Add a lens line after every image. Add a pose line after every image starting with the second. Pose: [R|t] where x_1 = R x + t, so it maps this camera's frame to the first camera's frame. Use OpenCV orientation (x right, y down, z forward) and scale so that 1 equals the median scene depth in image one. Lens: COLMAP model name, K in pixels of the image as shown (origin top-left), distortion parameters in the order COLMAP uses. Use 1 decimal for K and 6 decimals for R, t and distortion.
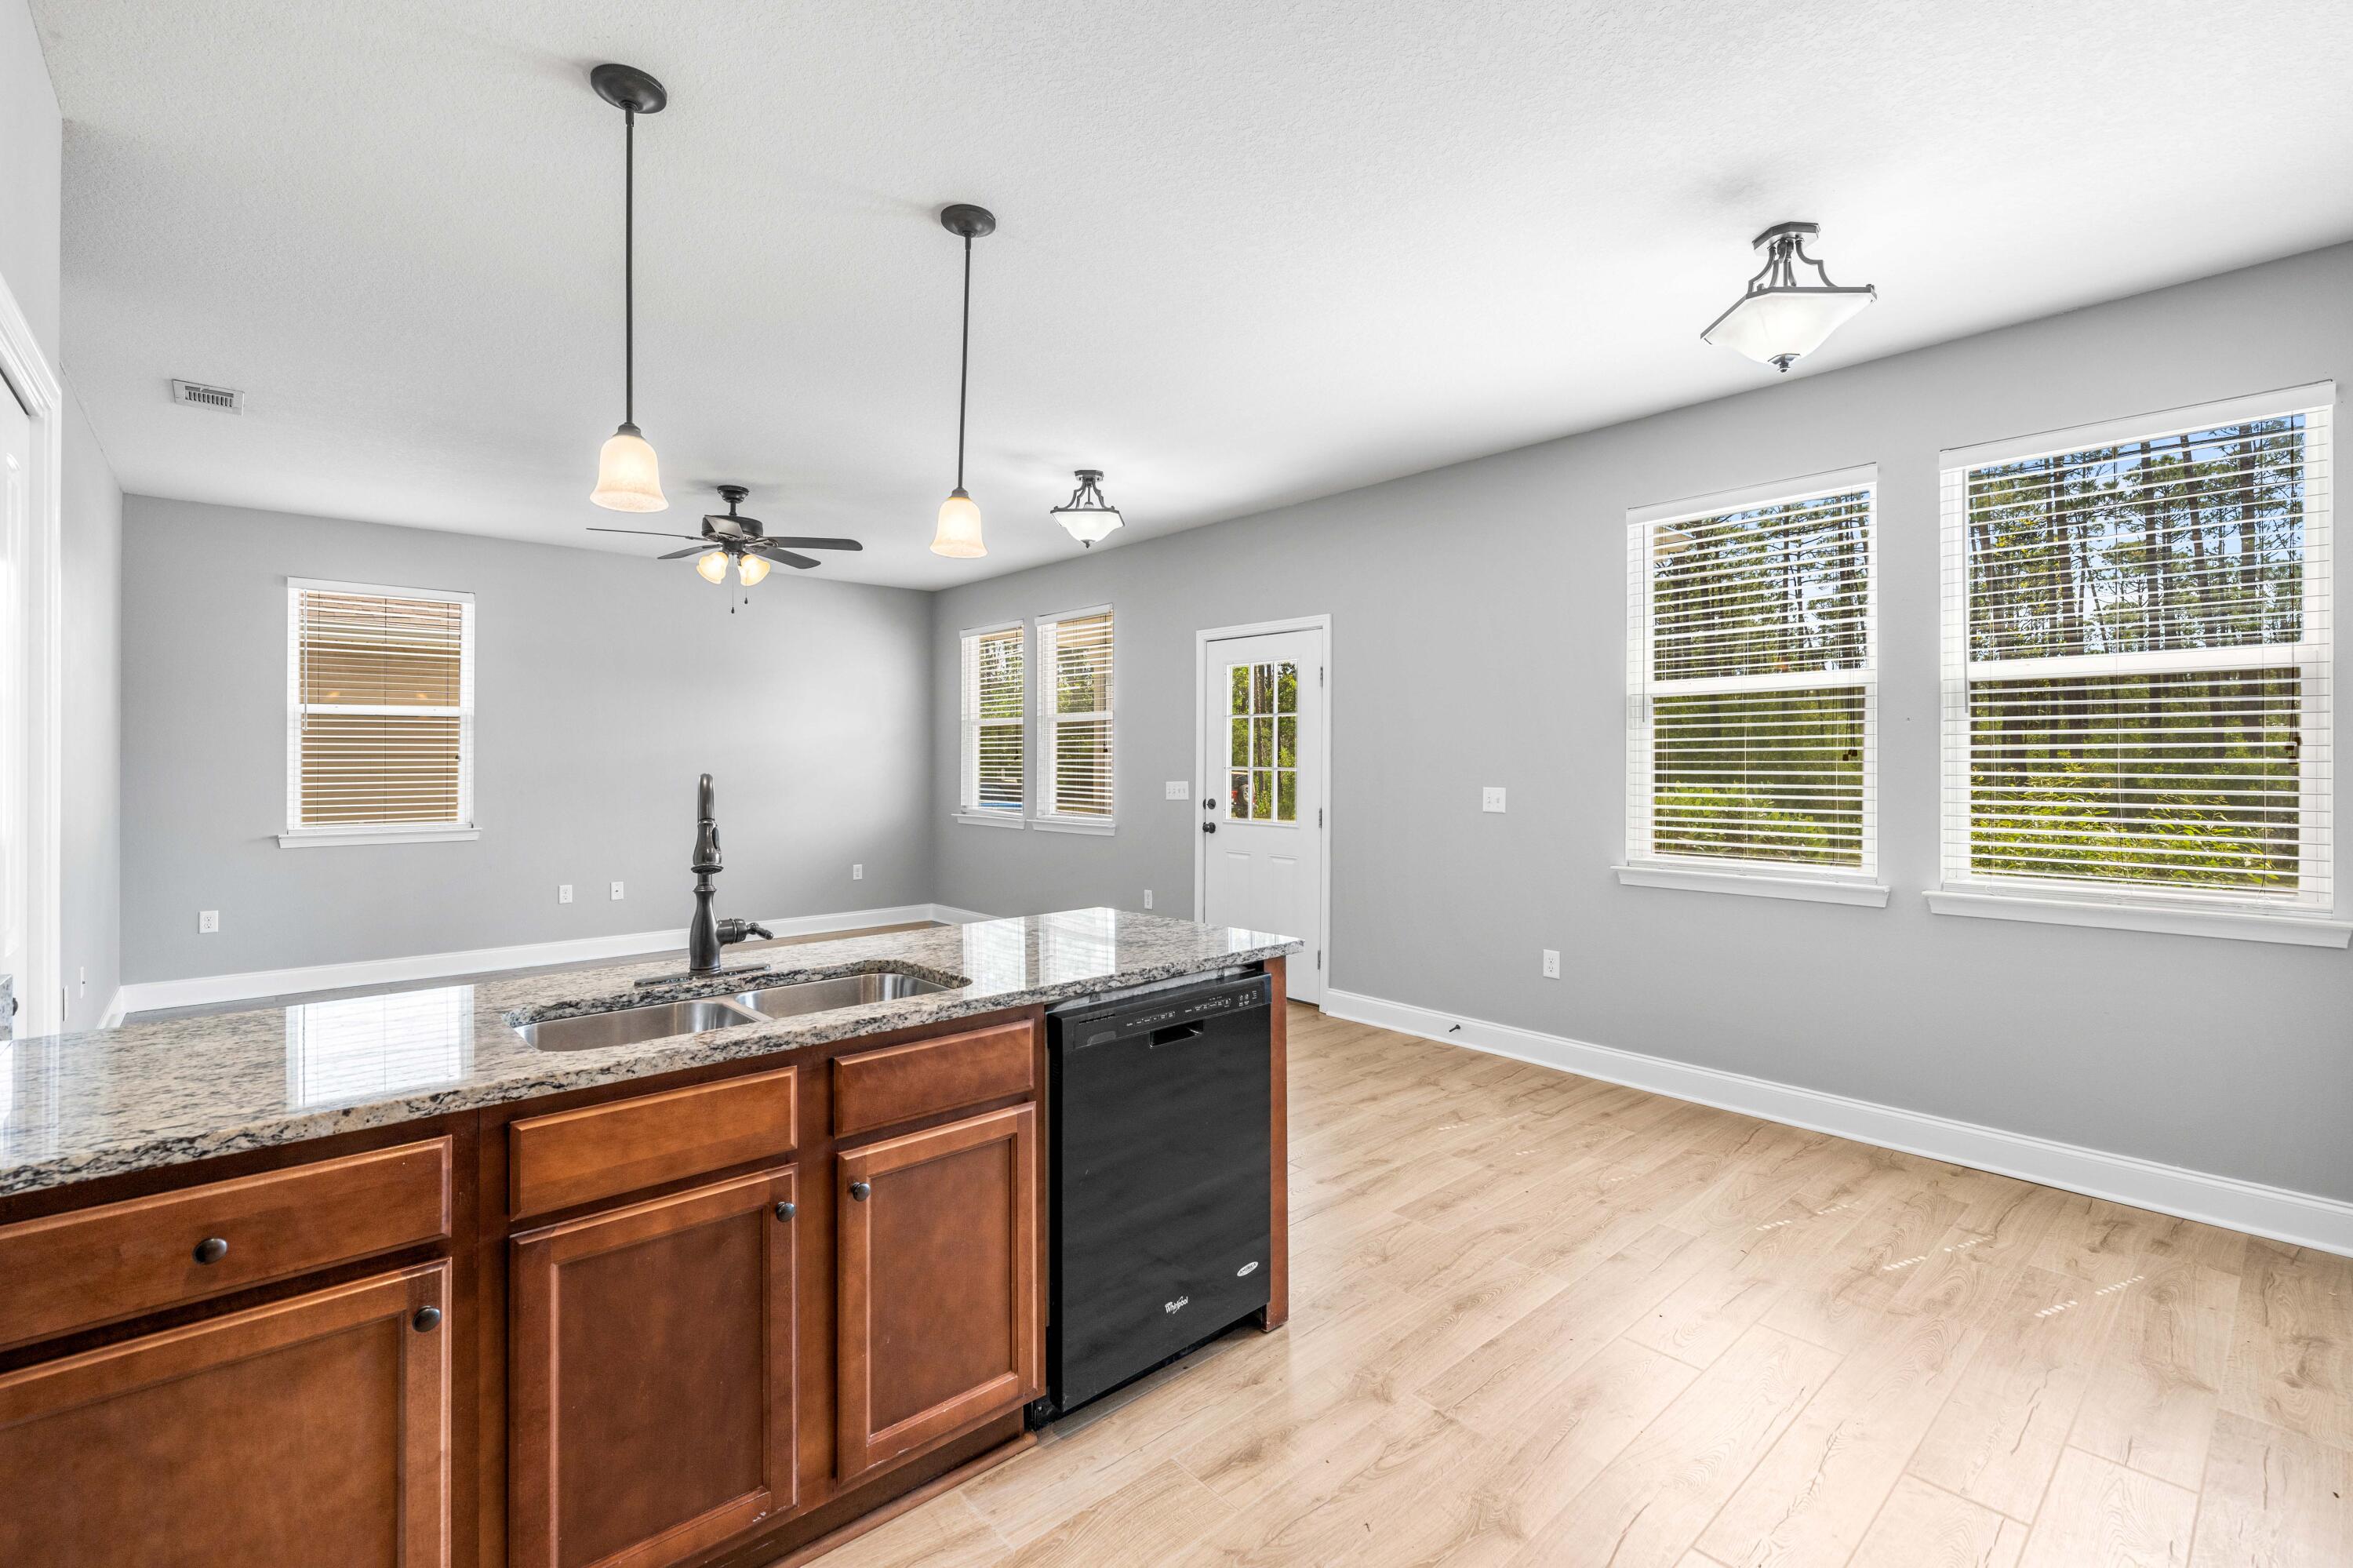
lens RADIAL K [[1042.8, 0, 1166.0], [0, 1042.8, 757.5], [0, 0, 1]] dist [-0.000577, -0.000130]
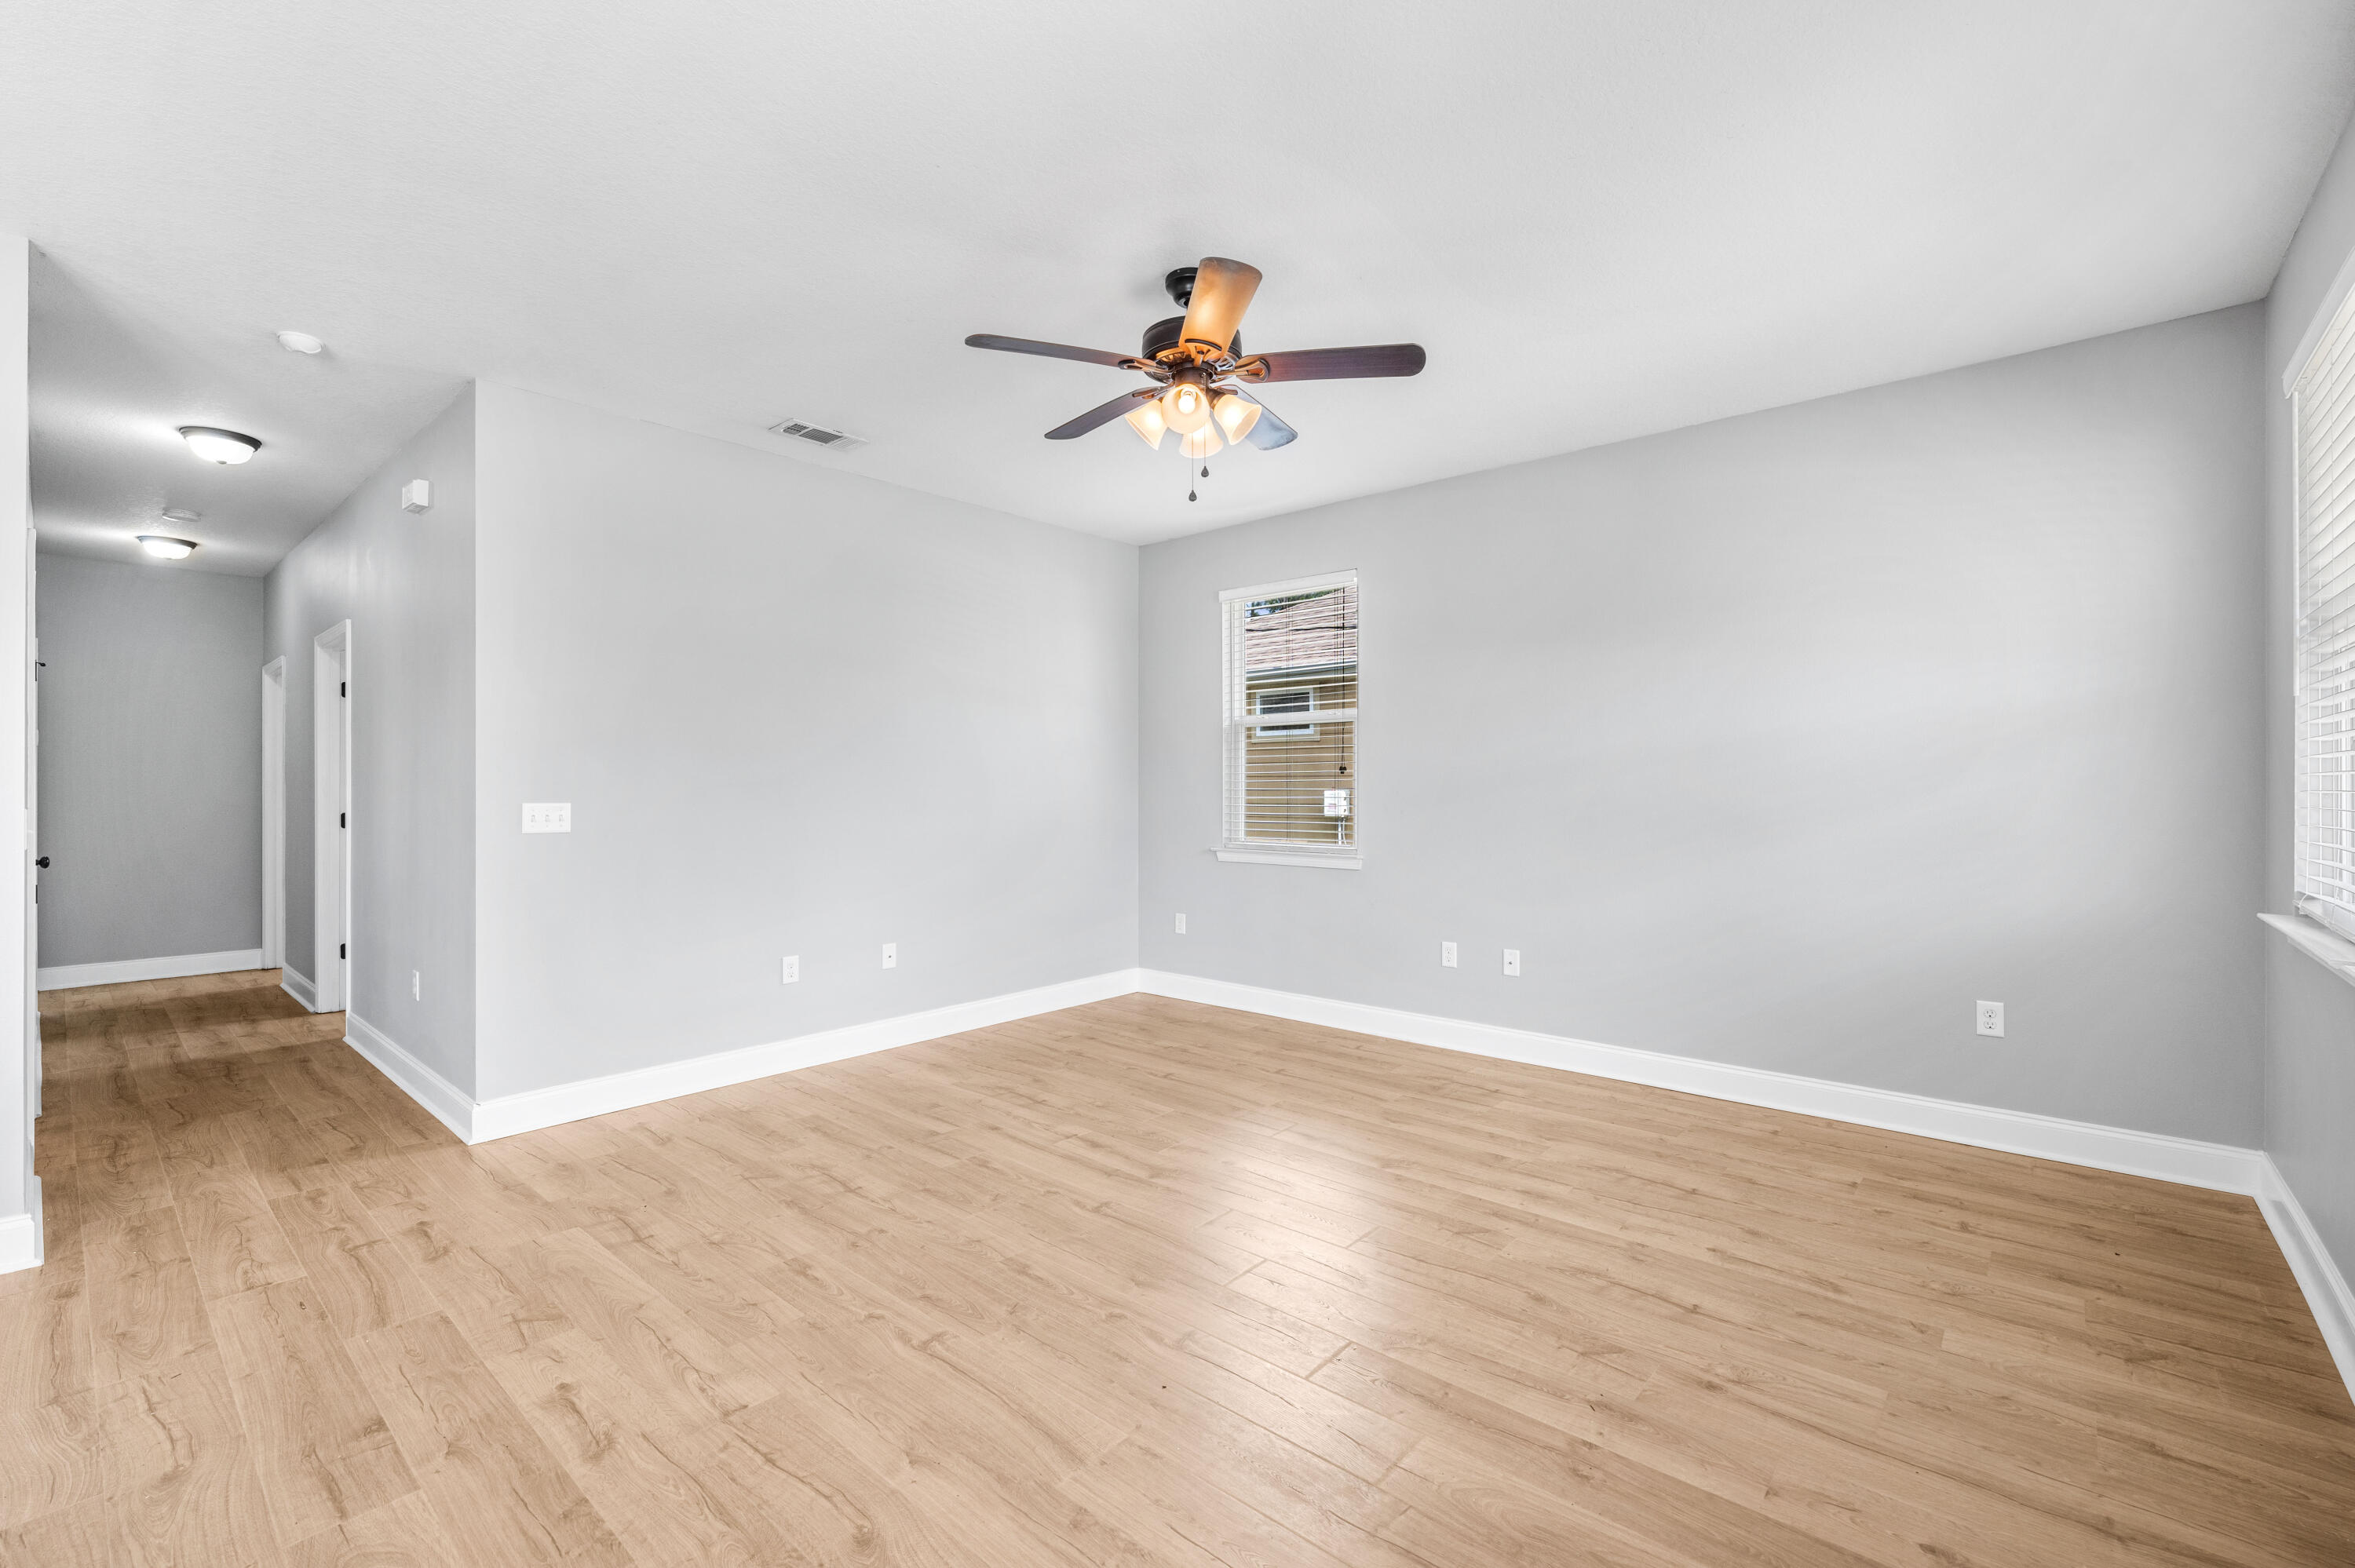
lens RADIAL K [[1002.4, 0, 1177.5], [0, 1002.4, 784.0], [0, 0, 1]] dist [0.000362, -0.000061]
pose [[0.123862, -0.002989, -0.992295, 0.154936], [0.004286, 0.999988, -0.002477, 0.020550], [0.992290, -0.003946, 0.123874, 1.175991]]
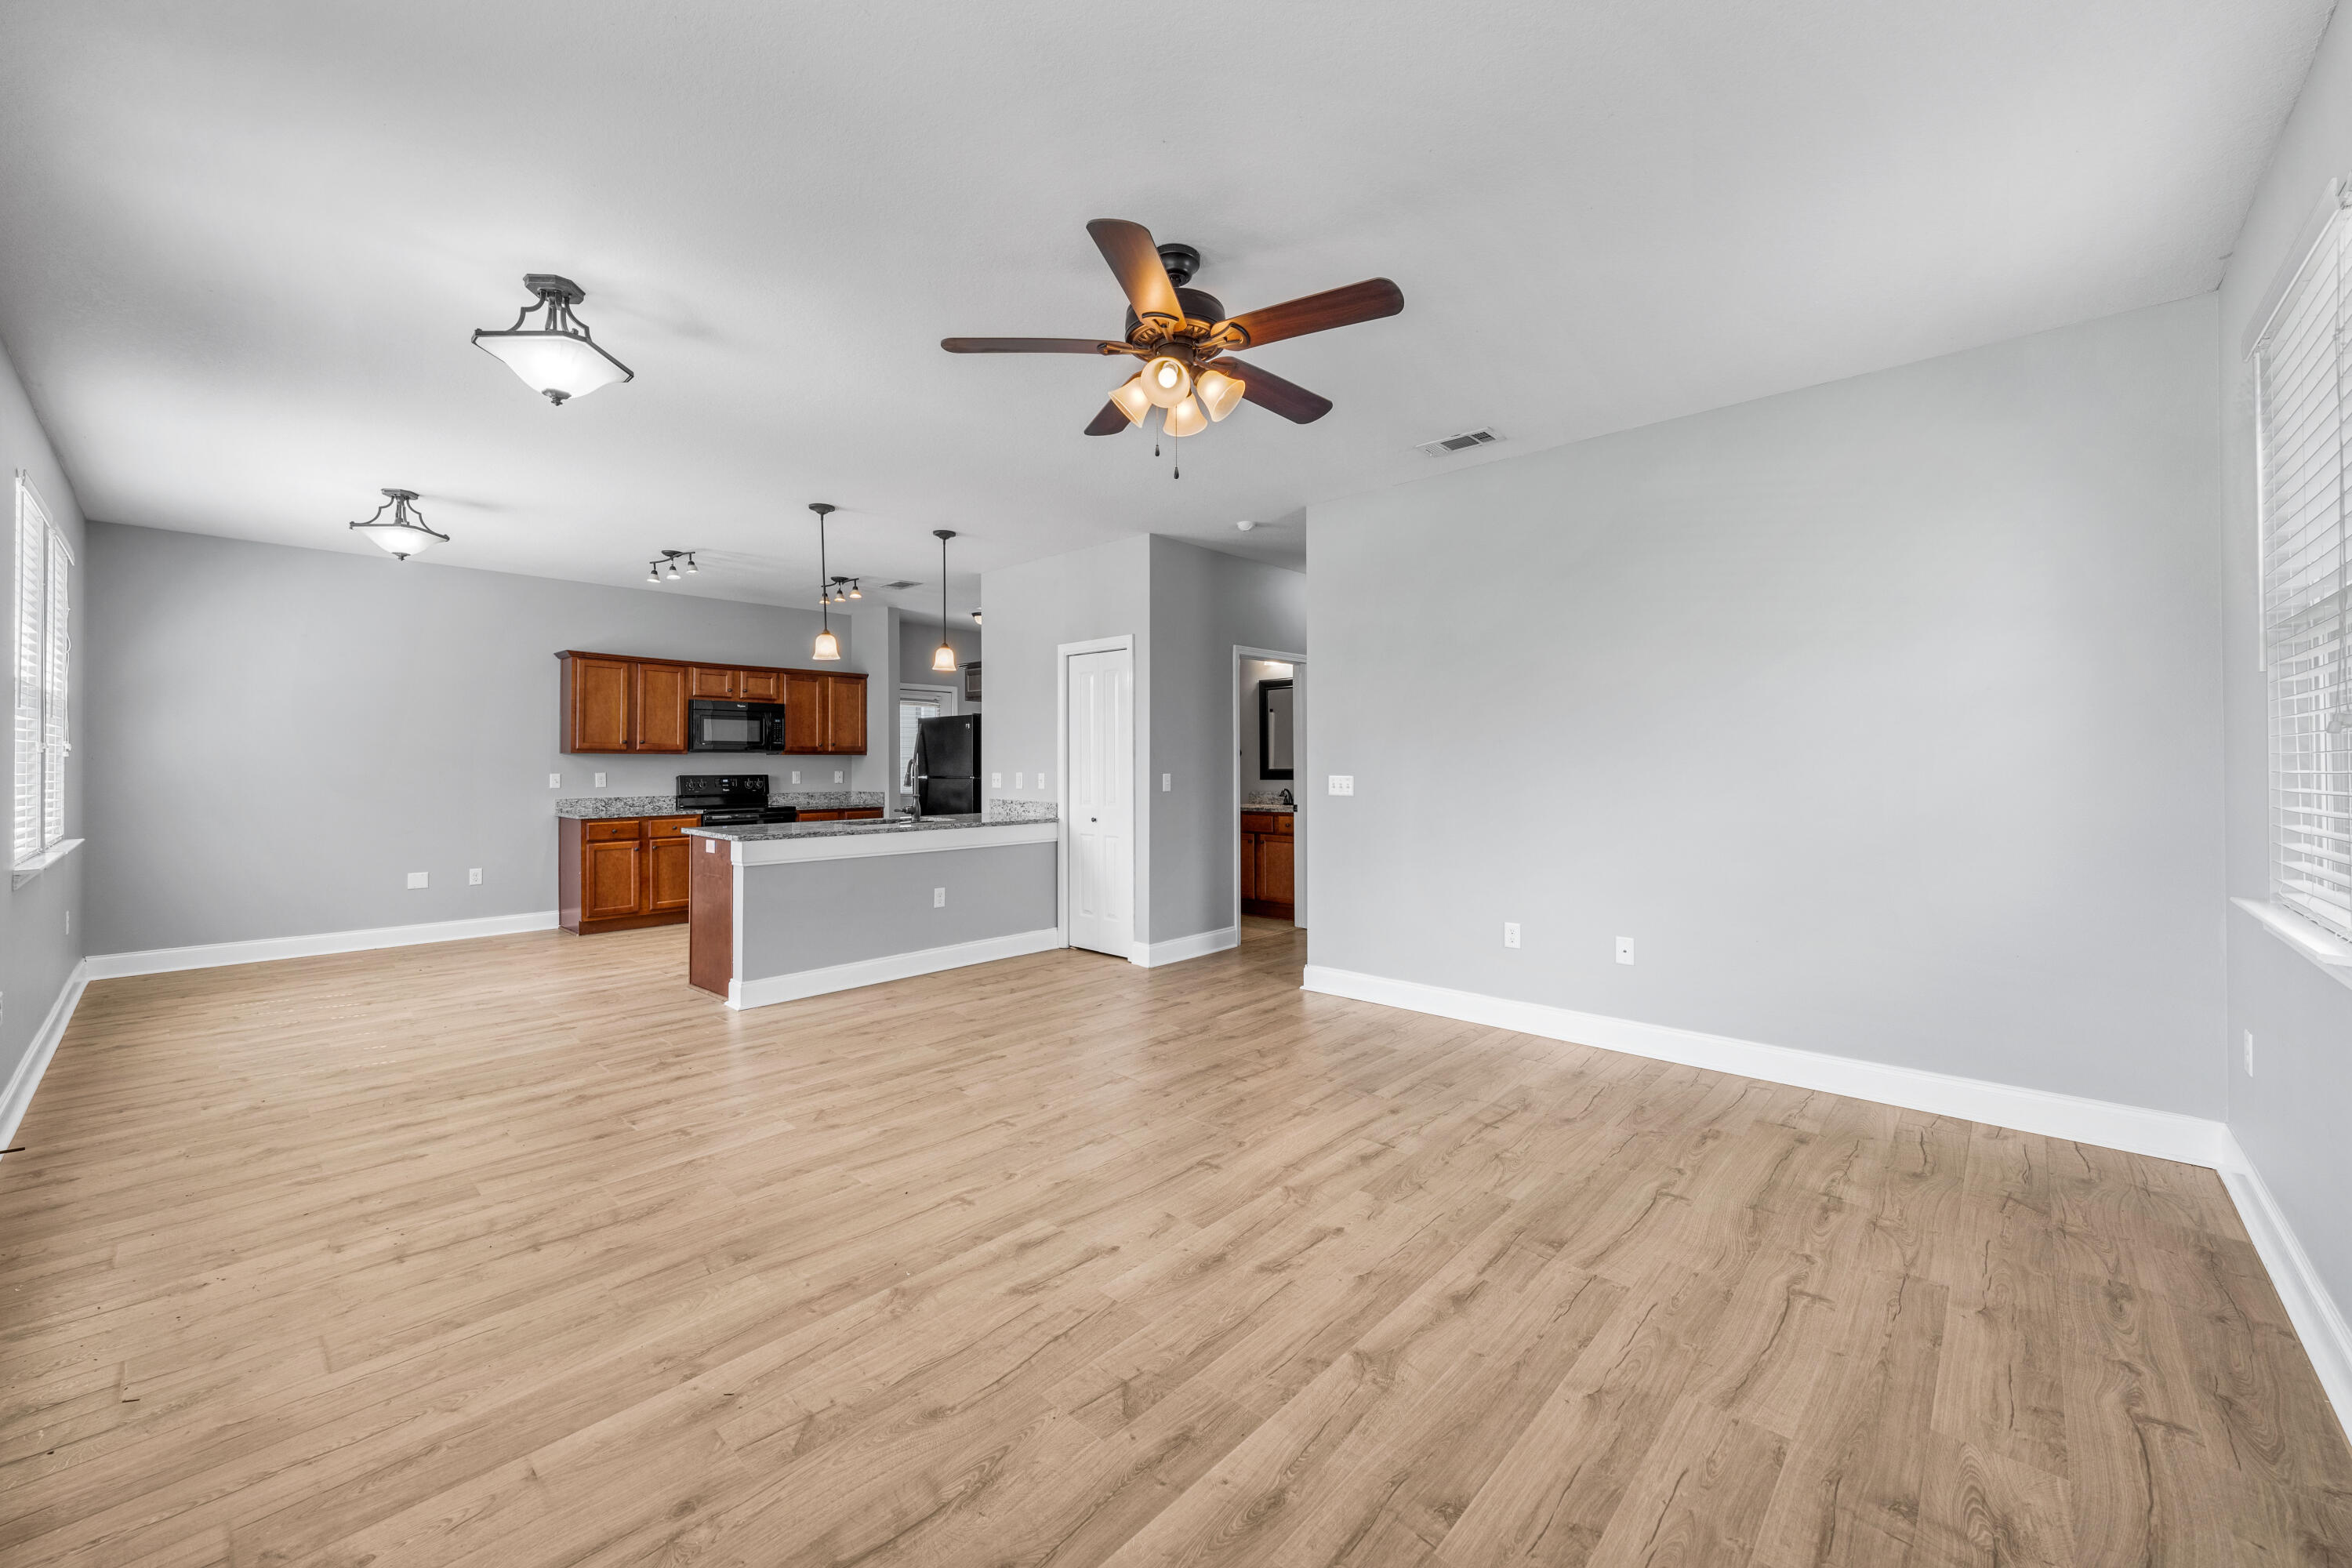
lens RADIAL K [[906.1, 0, 1175.7], [0, 906.1, 757.0], [0, 0, 1]] dist [-0.000407, -0.000144]
pose [[-0.995097, 0.001918, -0.098881, -0.462861], [0.002828, 0.999955, -0.009060, 0.018871], [0.098859, -0.009295, -0.995058, 1.880397]]
